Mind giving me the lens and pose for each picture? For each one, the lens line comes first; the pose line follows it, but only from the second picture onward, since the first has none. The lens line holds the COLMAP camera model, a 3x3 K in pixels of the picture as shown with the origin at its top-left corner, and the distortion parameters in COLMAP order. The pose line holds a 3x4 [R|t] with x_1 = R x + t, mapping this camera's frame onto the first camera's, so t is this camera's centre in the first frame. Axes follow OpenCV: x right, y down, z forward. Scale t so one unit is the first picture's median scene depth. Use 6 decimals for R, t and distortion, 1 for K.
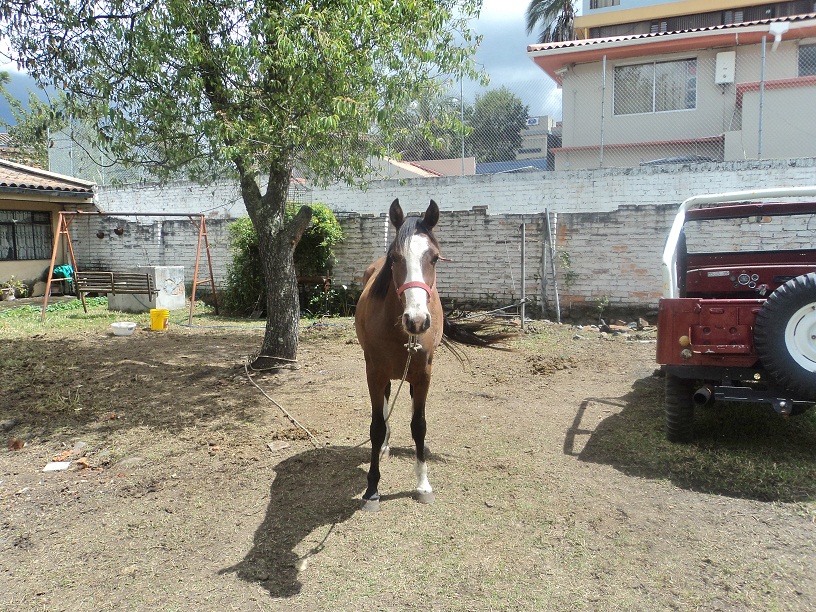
lens RADIAL K [[652.1, 0, 408.0], [0, 652.1, 306.0], [0, 0, 1]] dist [-0.032129, 0.014308]
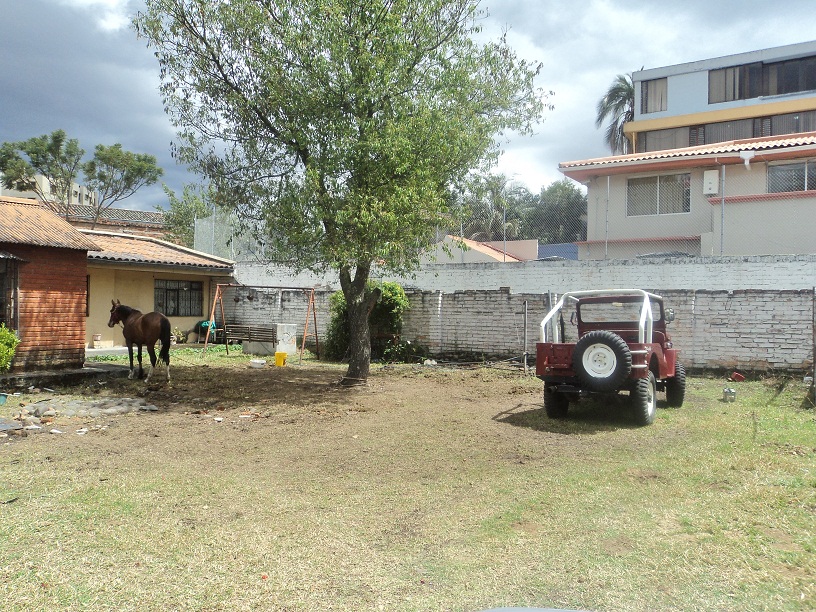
lens RADIAL K [[652.1, 0, 408.0], [0, 652.1, 306.0], [0, 0, 1]] dist [-0.032129, 0.014308]
pose [[0.989768, 0.025392, -0.140406, 0.089723], [-0.039666, 0.994214, -0.099821, 0.031304], [0.137059, 0.104369, 0.985049, -0.359536]]
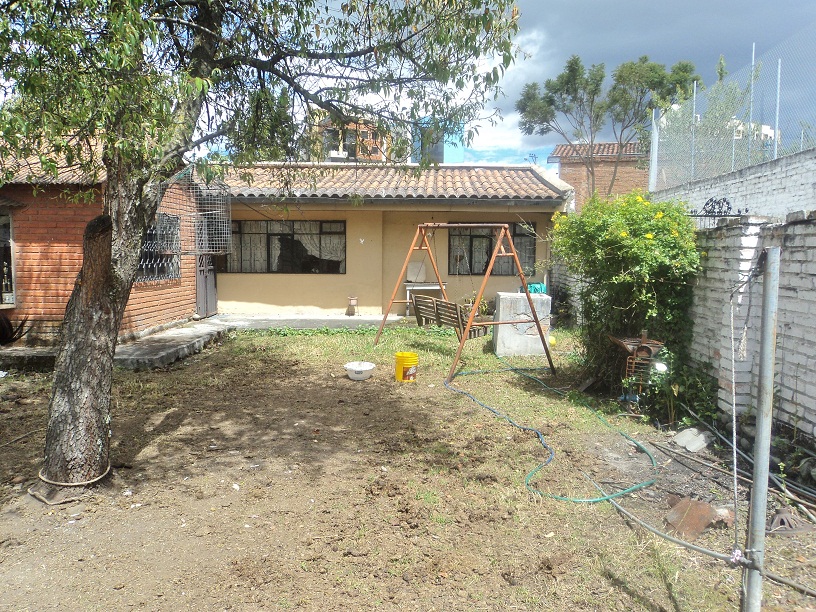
lens RADIAL K [[666.8, 0, 422.7], [0, 666.8, 303.5], [0, 0, 1]] dist [-0.041418, 0.001635]
pose [[0.416100, 0.090440, -0.904810, 0.276720], [-0.105579, 0.993117, 0.050713, -0.079280], [0.903169, 0.074428, 0.422785, 0.573198]]
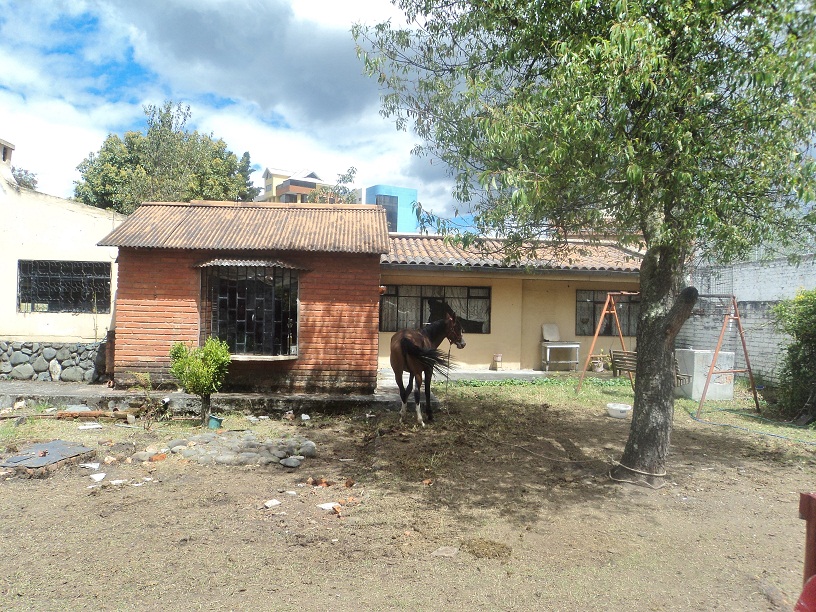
lens RADIAL K [[652.1, 0, 408.0], [0, 652.1, 306.0], [0, 0, 1]] dist [-0.032129, 0.014308]
pose [[0.498809, 0.011447, -0.866636, 0.208736], [-0.114139, 0.992072, -0.052591, -0.027356], [0.859163, 0.125150, 0.496161, 0.170076]]
